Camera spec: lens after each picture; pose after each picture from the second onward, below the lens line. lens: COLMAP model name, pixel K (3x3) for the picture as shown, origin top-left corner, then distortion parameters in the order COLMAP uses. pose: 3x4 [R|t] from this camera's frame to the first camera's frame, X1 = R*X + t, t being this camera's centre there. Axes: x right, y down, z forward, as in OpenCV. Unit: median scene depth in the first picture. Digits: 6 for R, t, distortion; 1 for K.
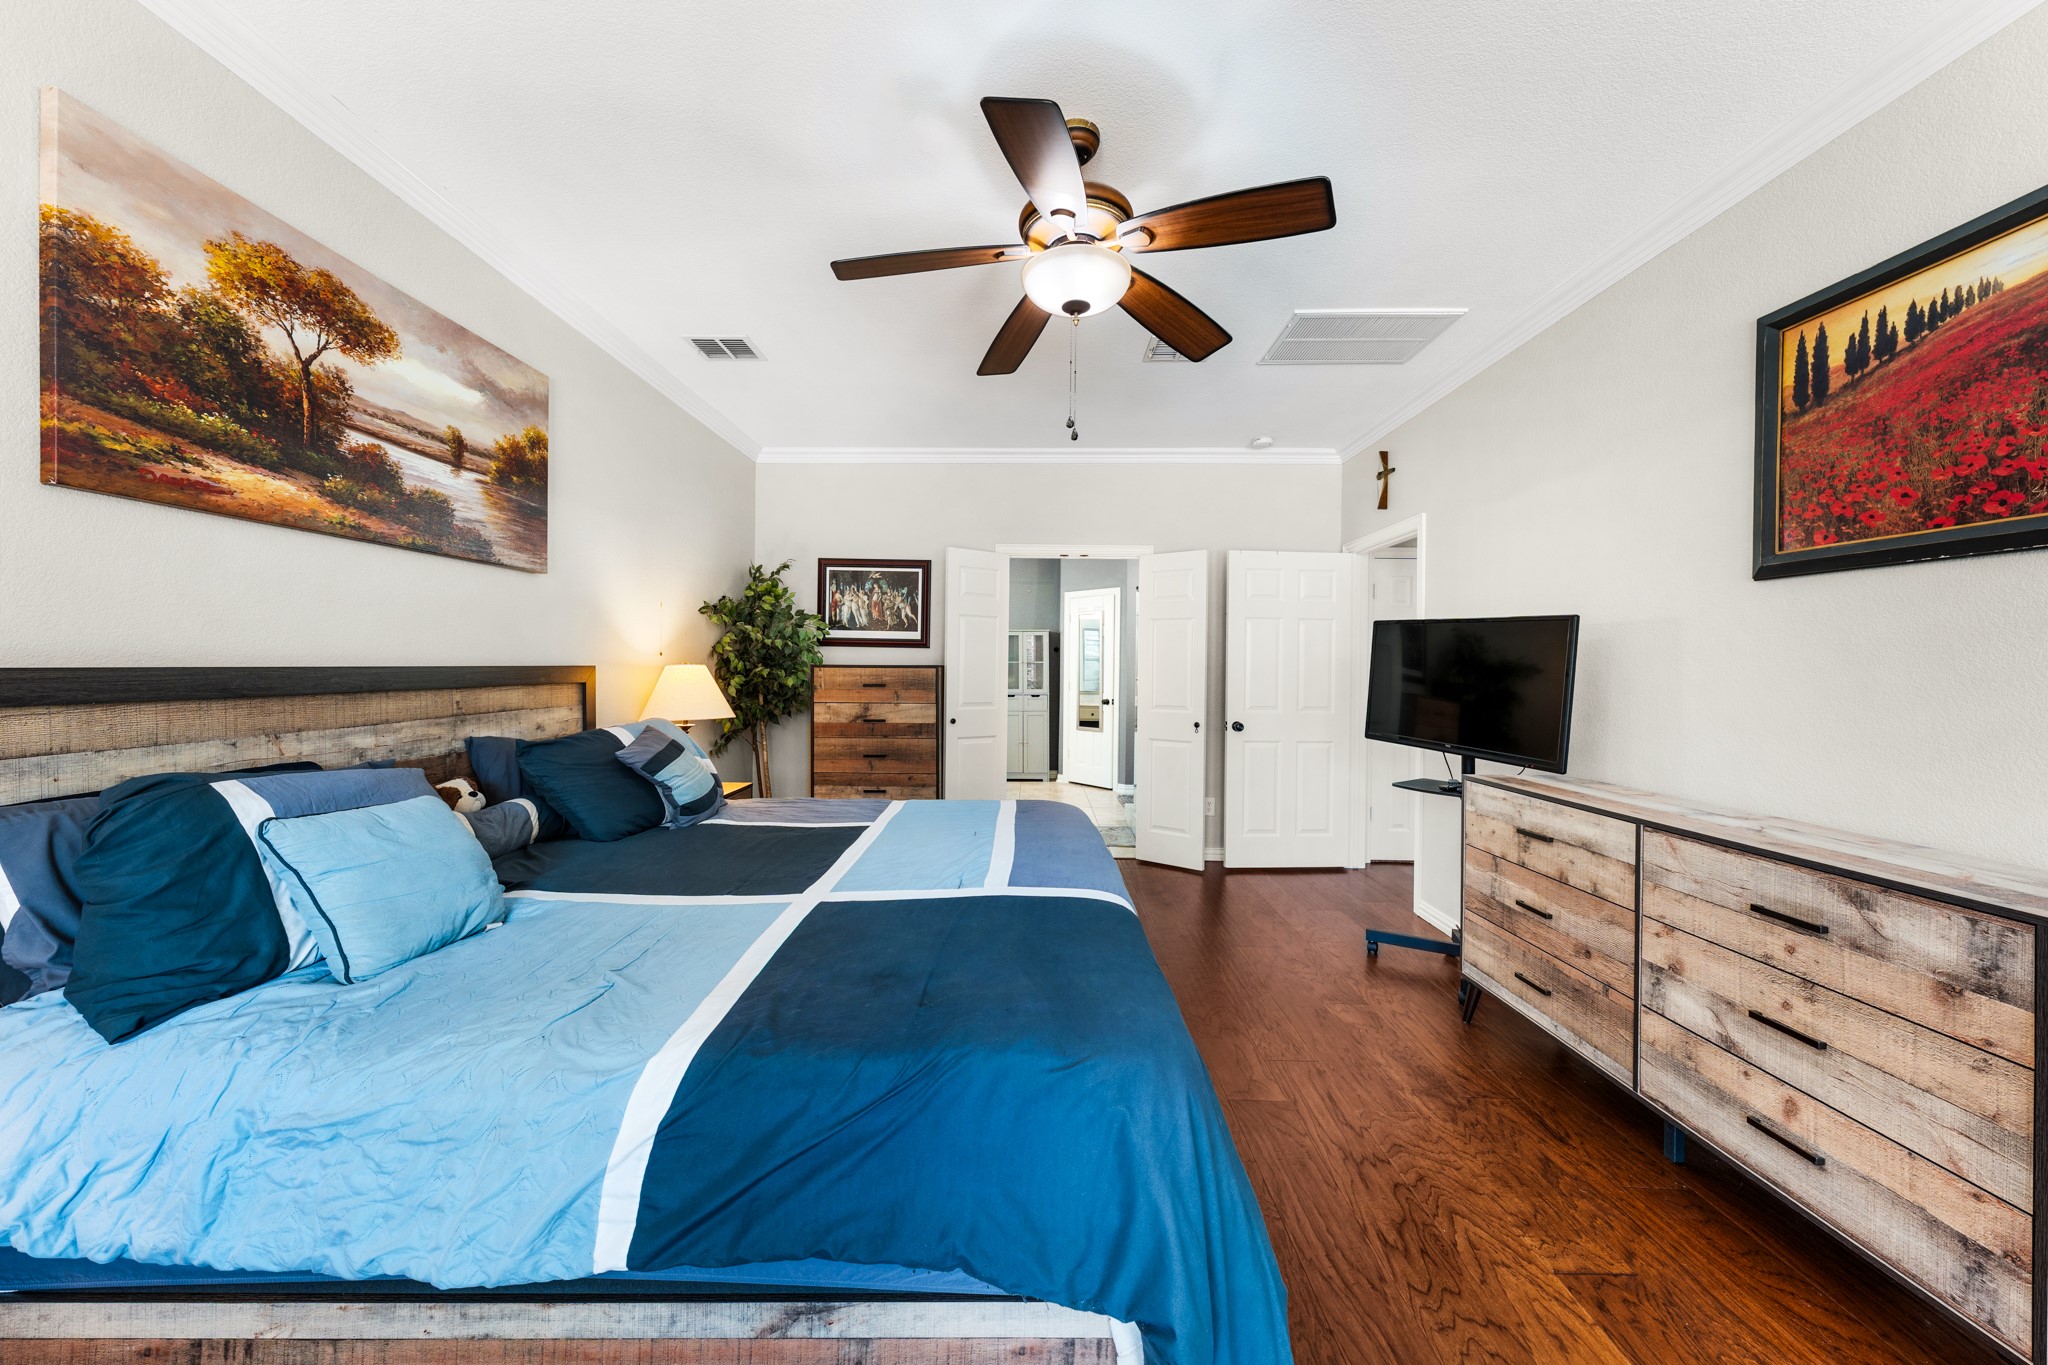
lens RADIAL K [[707.5, 0, 1029.5], [0, 707.5, 679.0], [0, 0, 1]] dist [-0.001252, 0.000281]
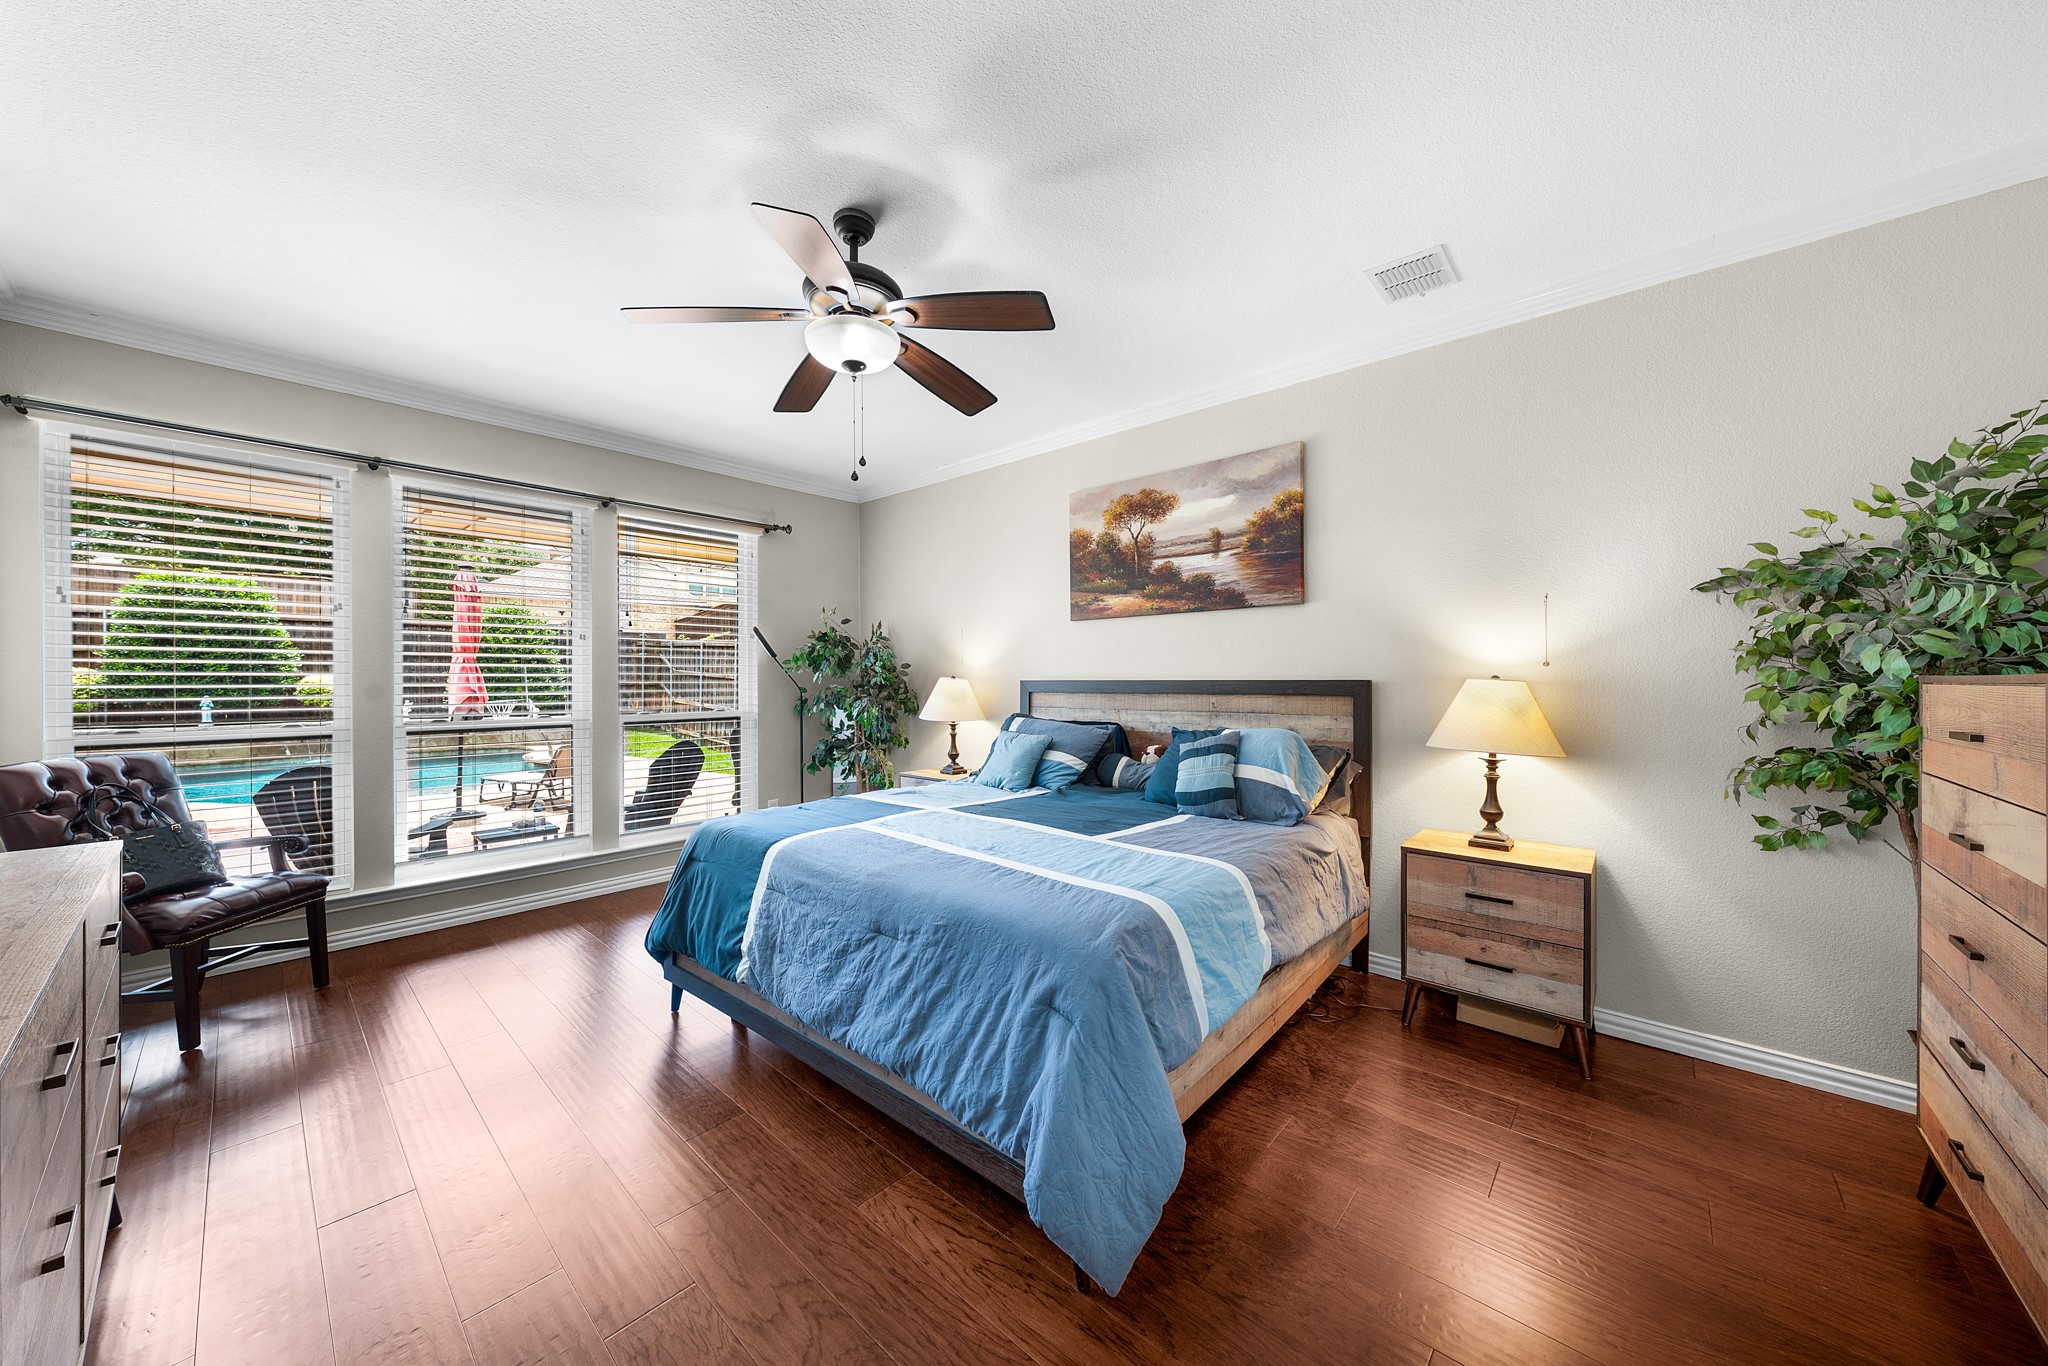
lens RADIAL K [[707.5, 0, 1034.8], [0, 707.5, 673.5], [0, 0, 1]] dist [-0.001252, 0.000281]
pose [[-0.654950, -0.003535, -0.755664, 0.743995], [-0.011148, 0.999925, 0.004984, -0.042613], [0.755590, 0.011689, -0.654940, 2.039809]]
